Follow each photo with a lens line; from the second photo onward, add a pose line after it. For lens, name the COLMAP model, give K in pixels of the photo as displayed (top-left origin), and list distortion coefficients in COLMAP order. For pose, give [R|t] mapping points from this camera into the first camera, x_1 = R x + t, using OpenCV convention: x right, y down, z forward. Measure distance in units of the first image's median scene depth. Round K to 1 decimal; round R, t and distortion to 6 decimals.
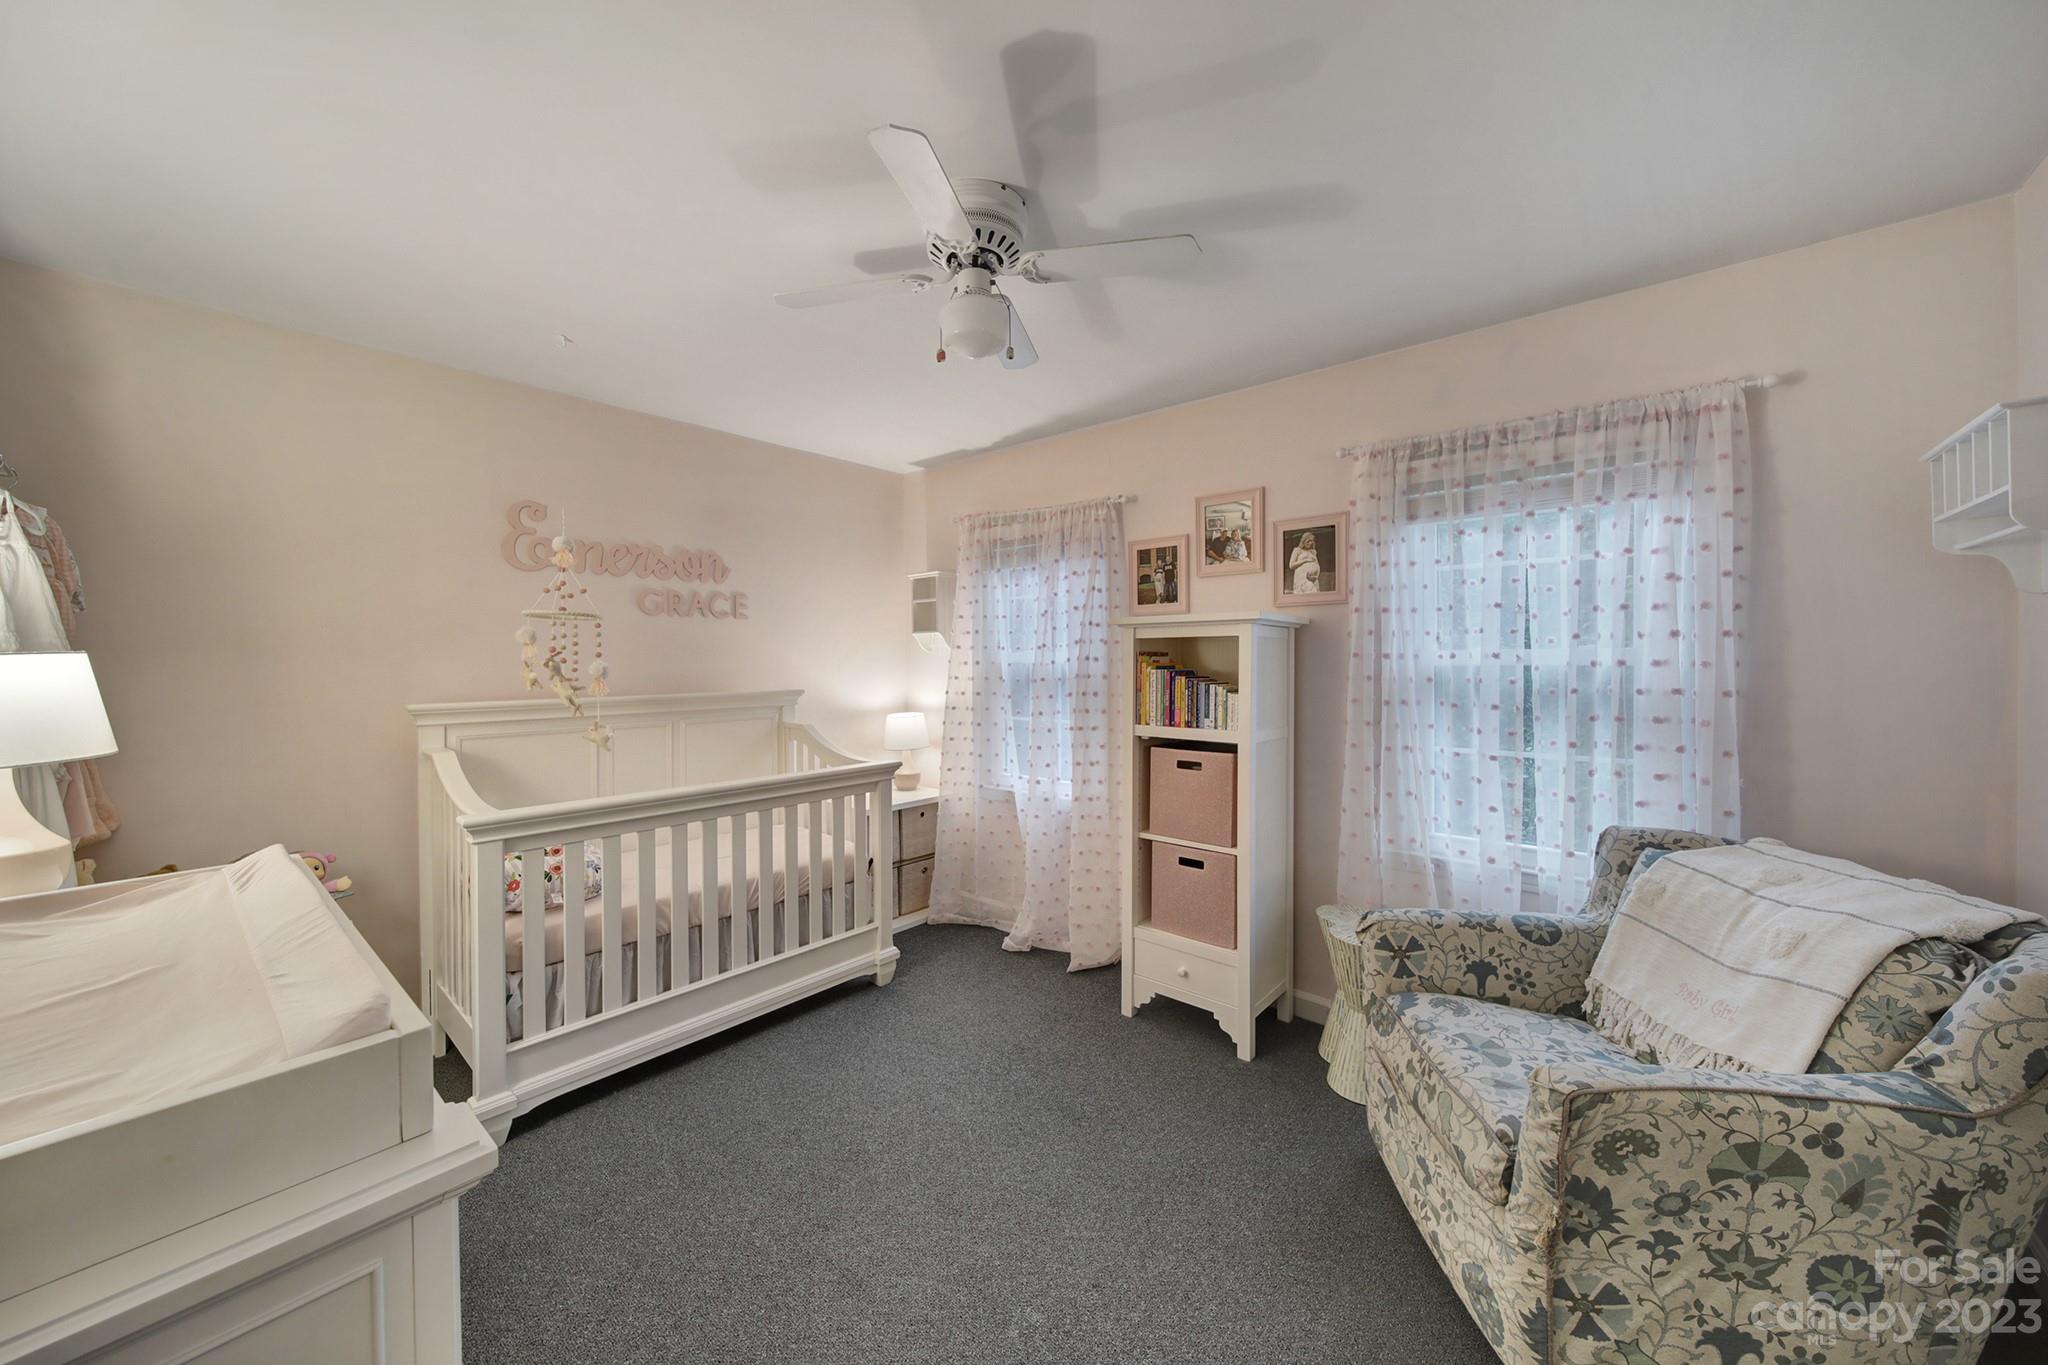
lens RADIAL K [[727.7, 0, 1013.9], [0, 727.7, 678.4], [0, 0, 1]] dist [-0.000649, -0.000332]
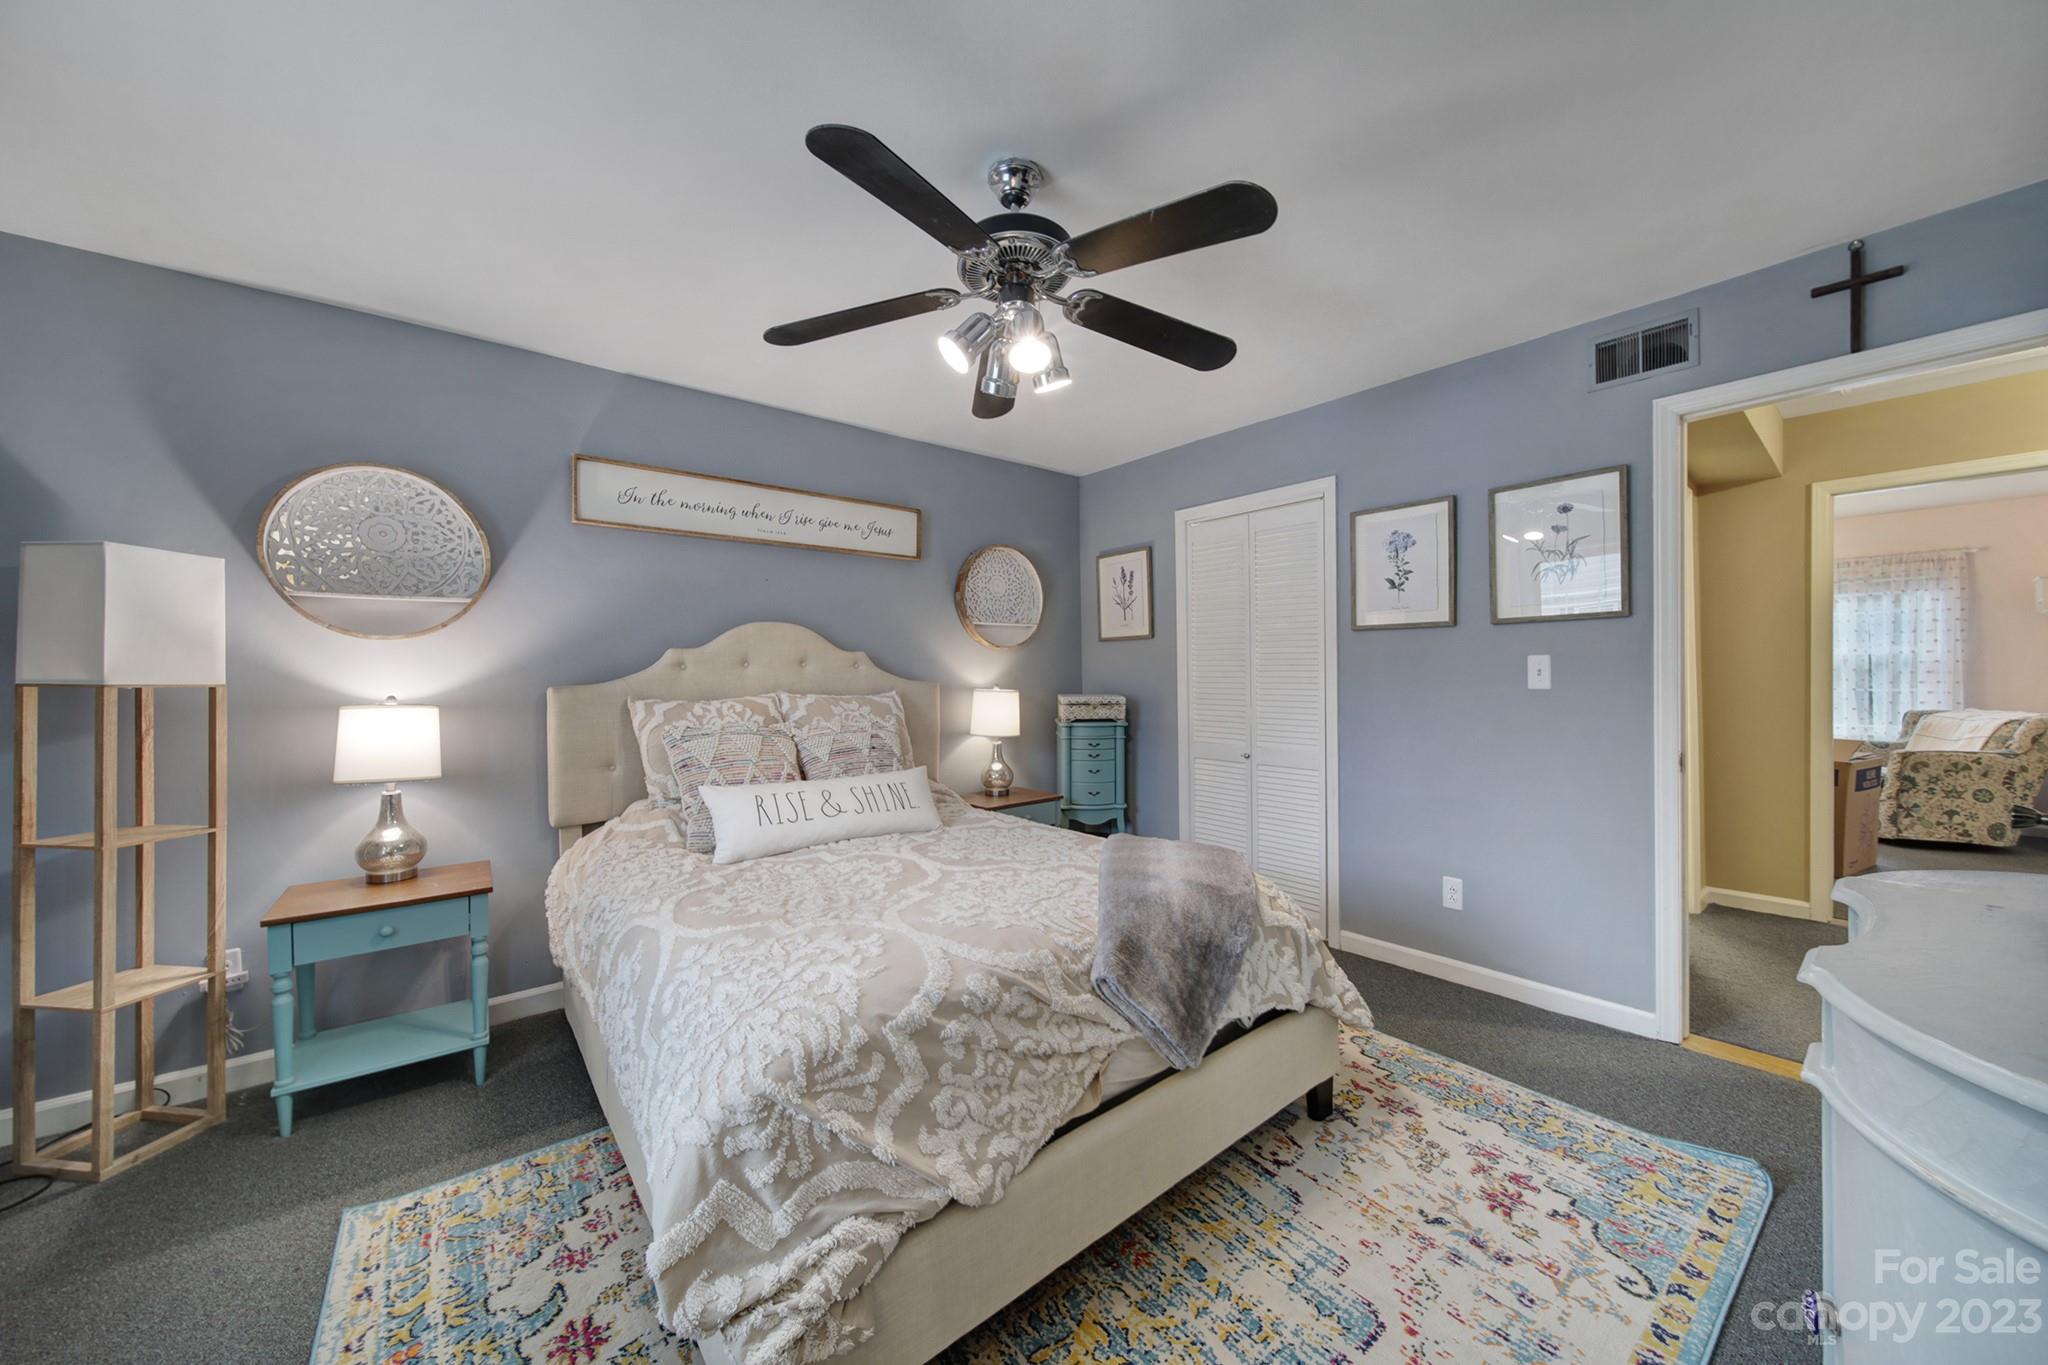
lens RADIAL K [[749.4, 0, 1027.1], [0, 749.4, 700.5], [0, 0, 1]] dist [0.001784, -0.000036]
pose [[0.988706, 0.003414, -0.149828, -1.497566], [-0.004161, 0.999980, -0.004678, 0.139655], [0.149809, 0.005249, 0.988701, -1.686390]]
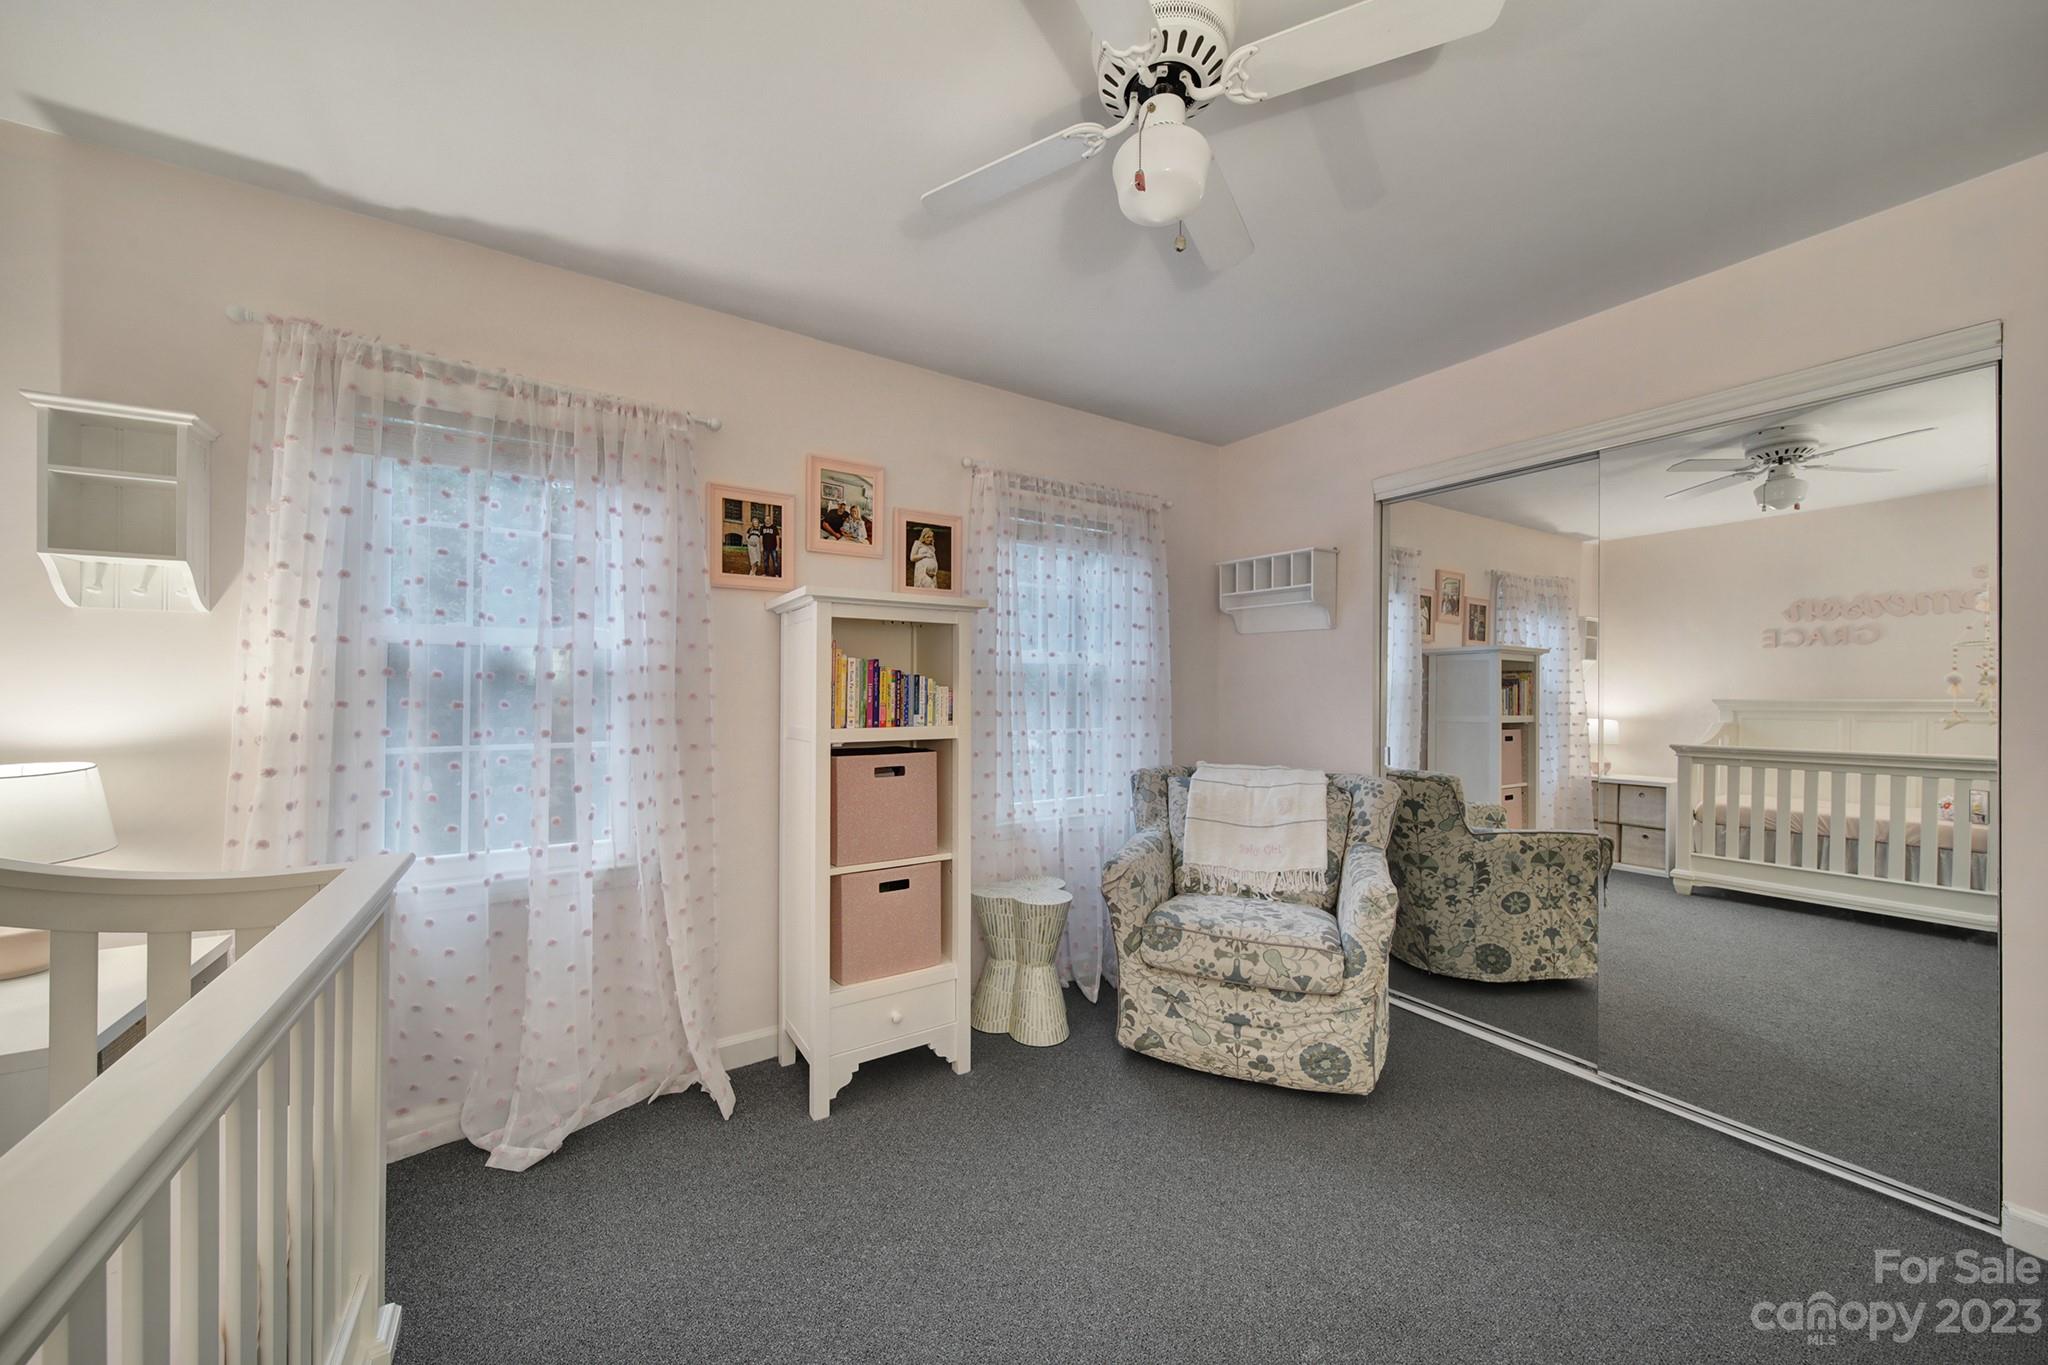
lens RADIAL K [[719.5, 0, 1037.4], [0, 719.5, 687.6], [0, 0, 1]] dist [-0.000414, 0.000037]
pose [[0.278195, 0.002793, 0.960521, -0.522973], [0.017821, 0.999809, -0.008069, 0.031107], [-0.960359, 0.019362, 0.278092, 0.600370]]
